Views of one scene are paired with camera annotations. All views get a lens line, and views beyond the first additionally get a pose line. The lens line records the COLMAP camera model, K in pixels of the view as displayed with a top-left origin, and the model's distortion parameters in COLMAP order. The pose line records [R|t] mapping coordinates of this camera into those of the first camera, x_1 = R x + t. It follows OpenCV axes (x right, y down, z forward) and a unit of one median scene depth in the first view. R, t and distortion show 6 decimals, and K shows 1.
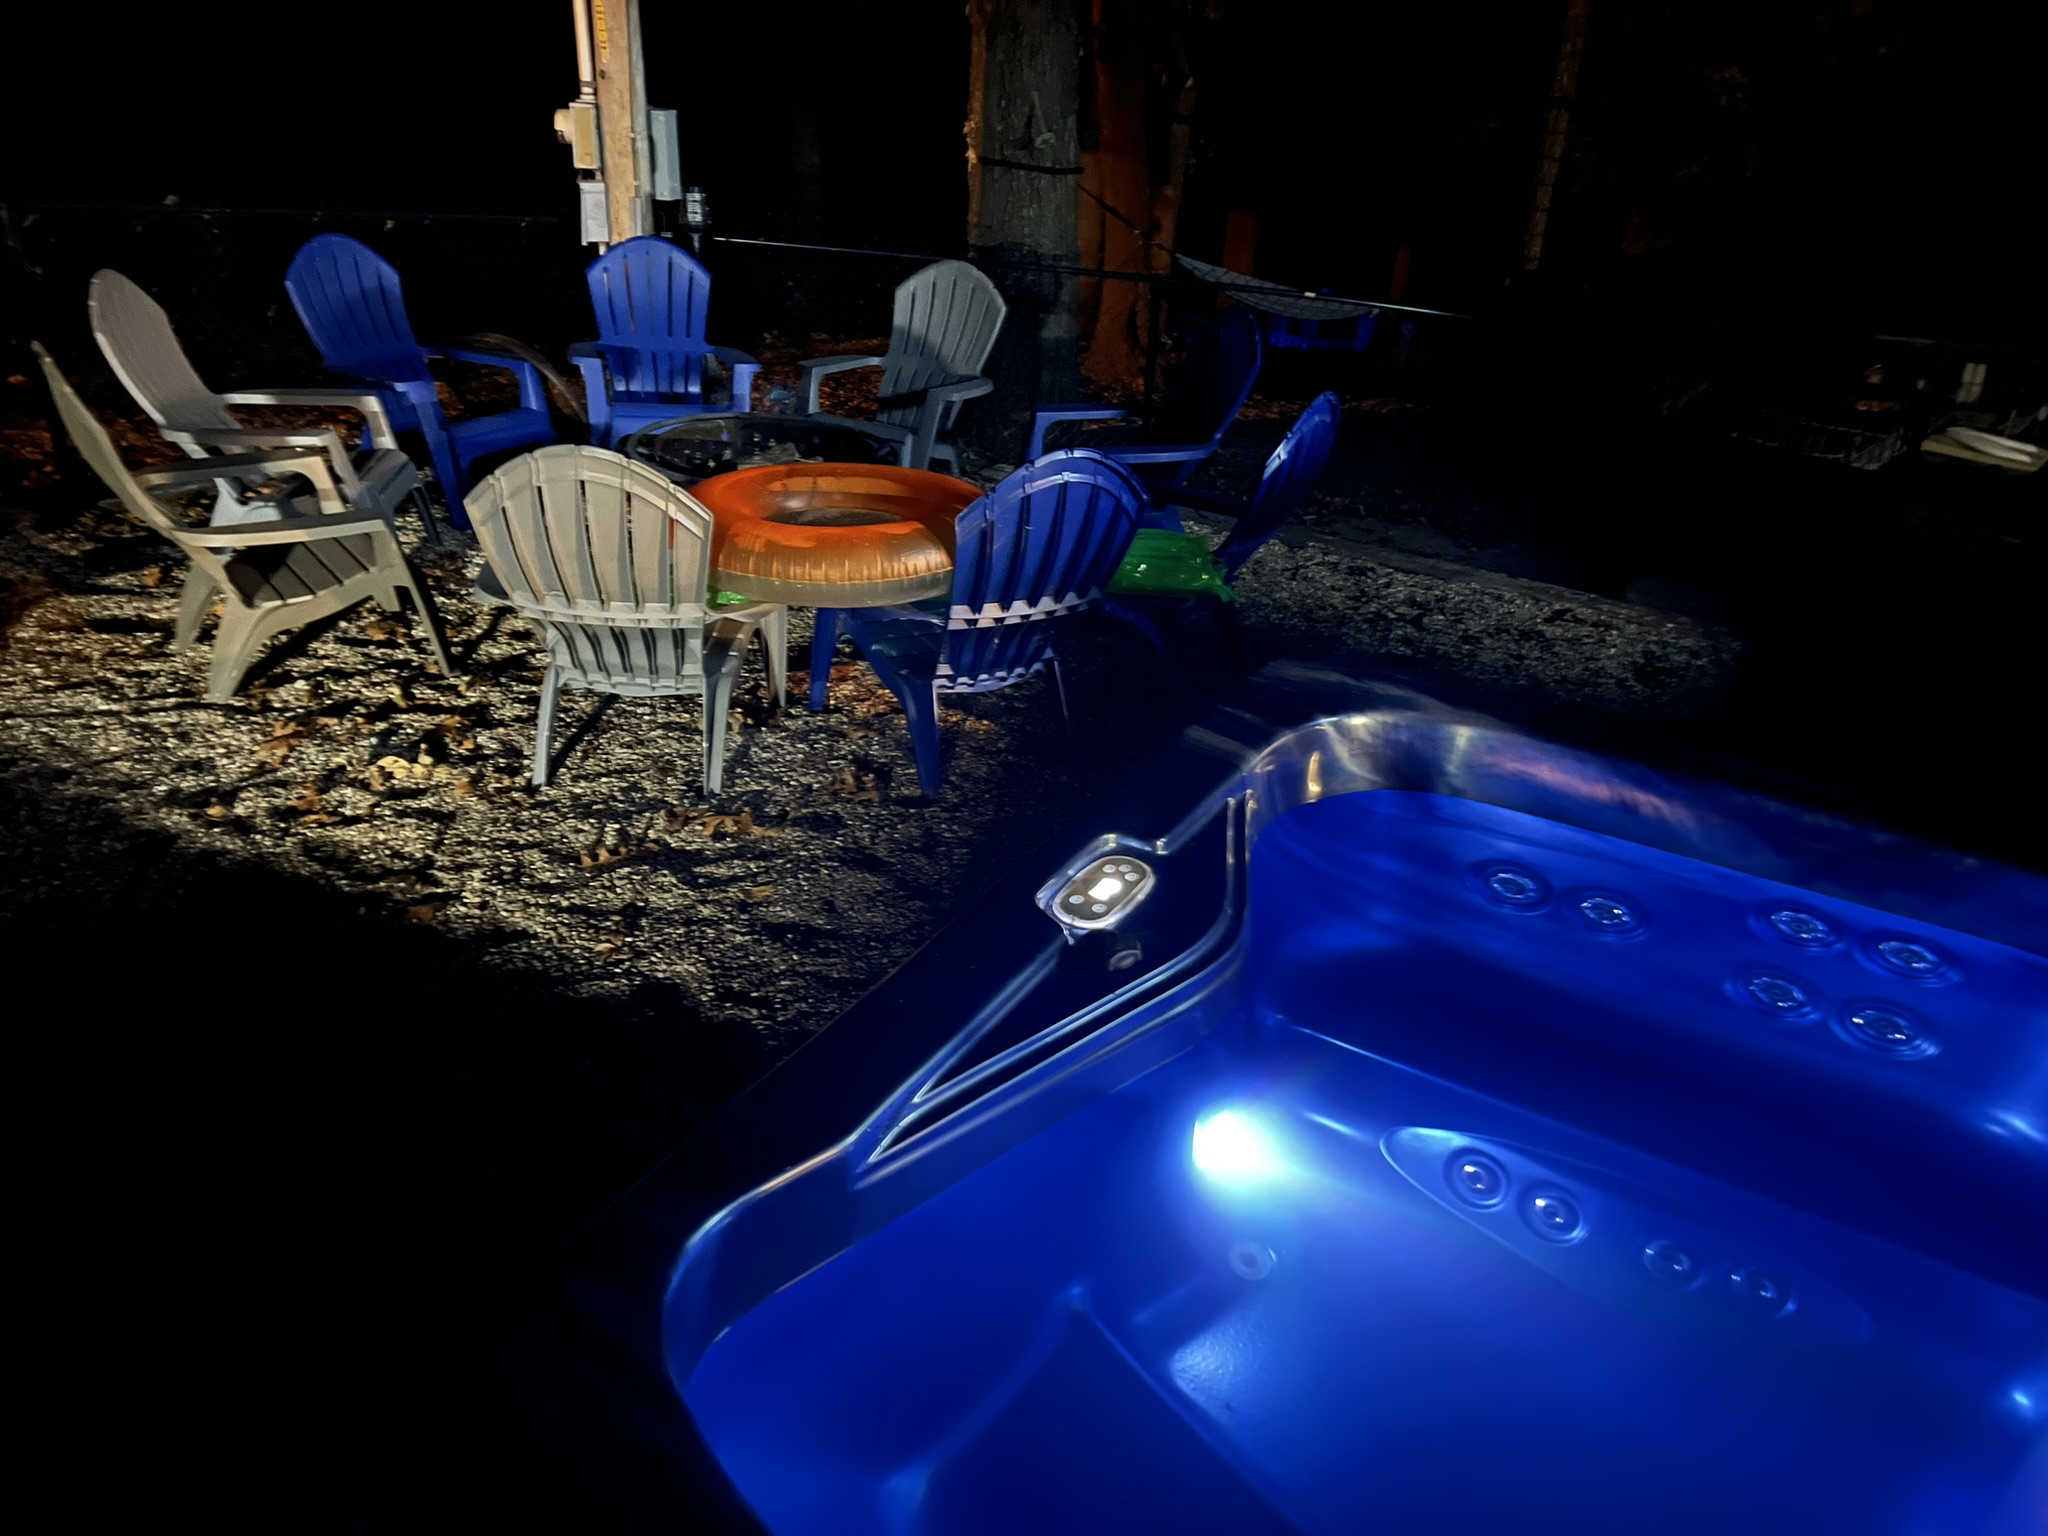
lens RADIAL K [[1582.5, 0, 1020.0], [0, 1582.5, 815.6], [0, 0, 1]] dist [0.103133, -0.147303]
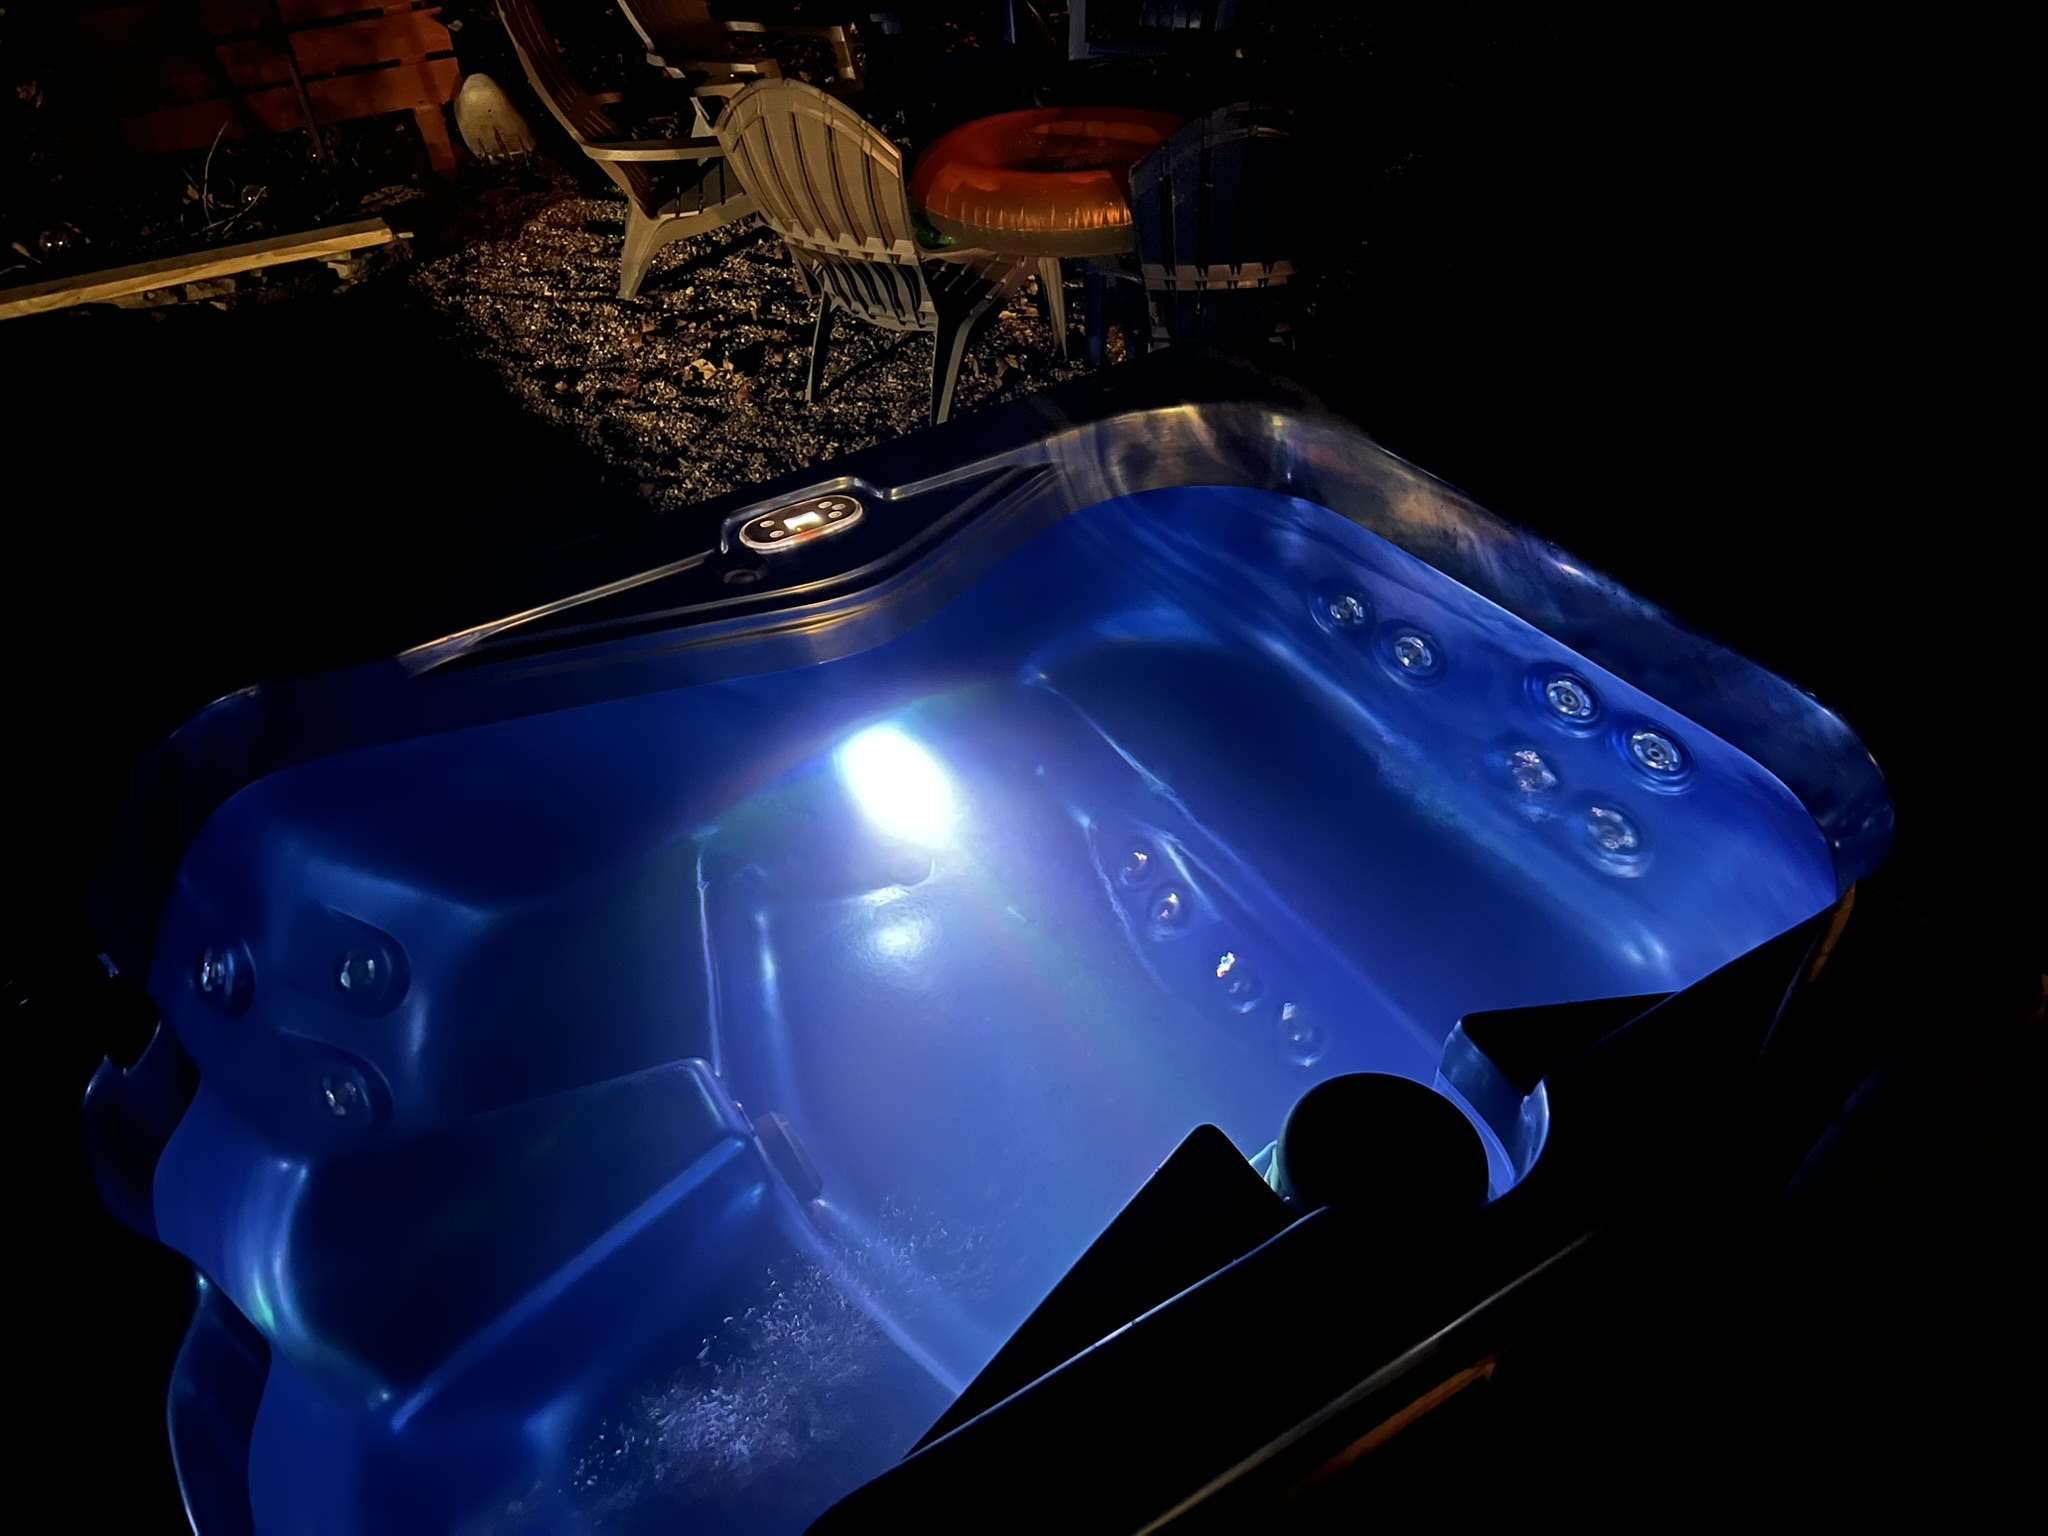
lens RADIAL K [[1582.5, 0, 1020.0], [0, 1582.5, 815.6], [0, 0, 1]] dist [0.103133, -0.147303]
pose [[0.868662, 0.234811, -0.436223, 0.411239], [-0.143521, 0.962055, 0.232060, -0.020561], [0.474161, -0.138975, 0.869401, 0.039228]]
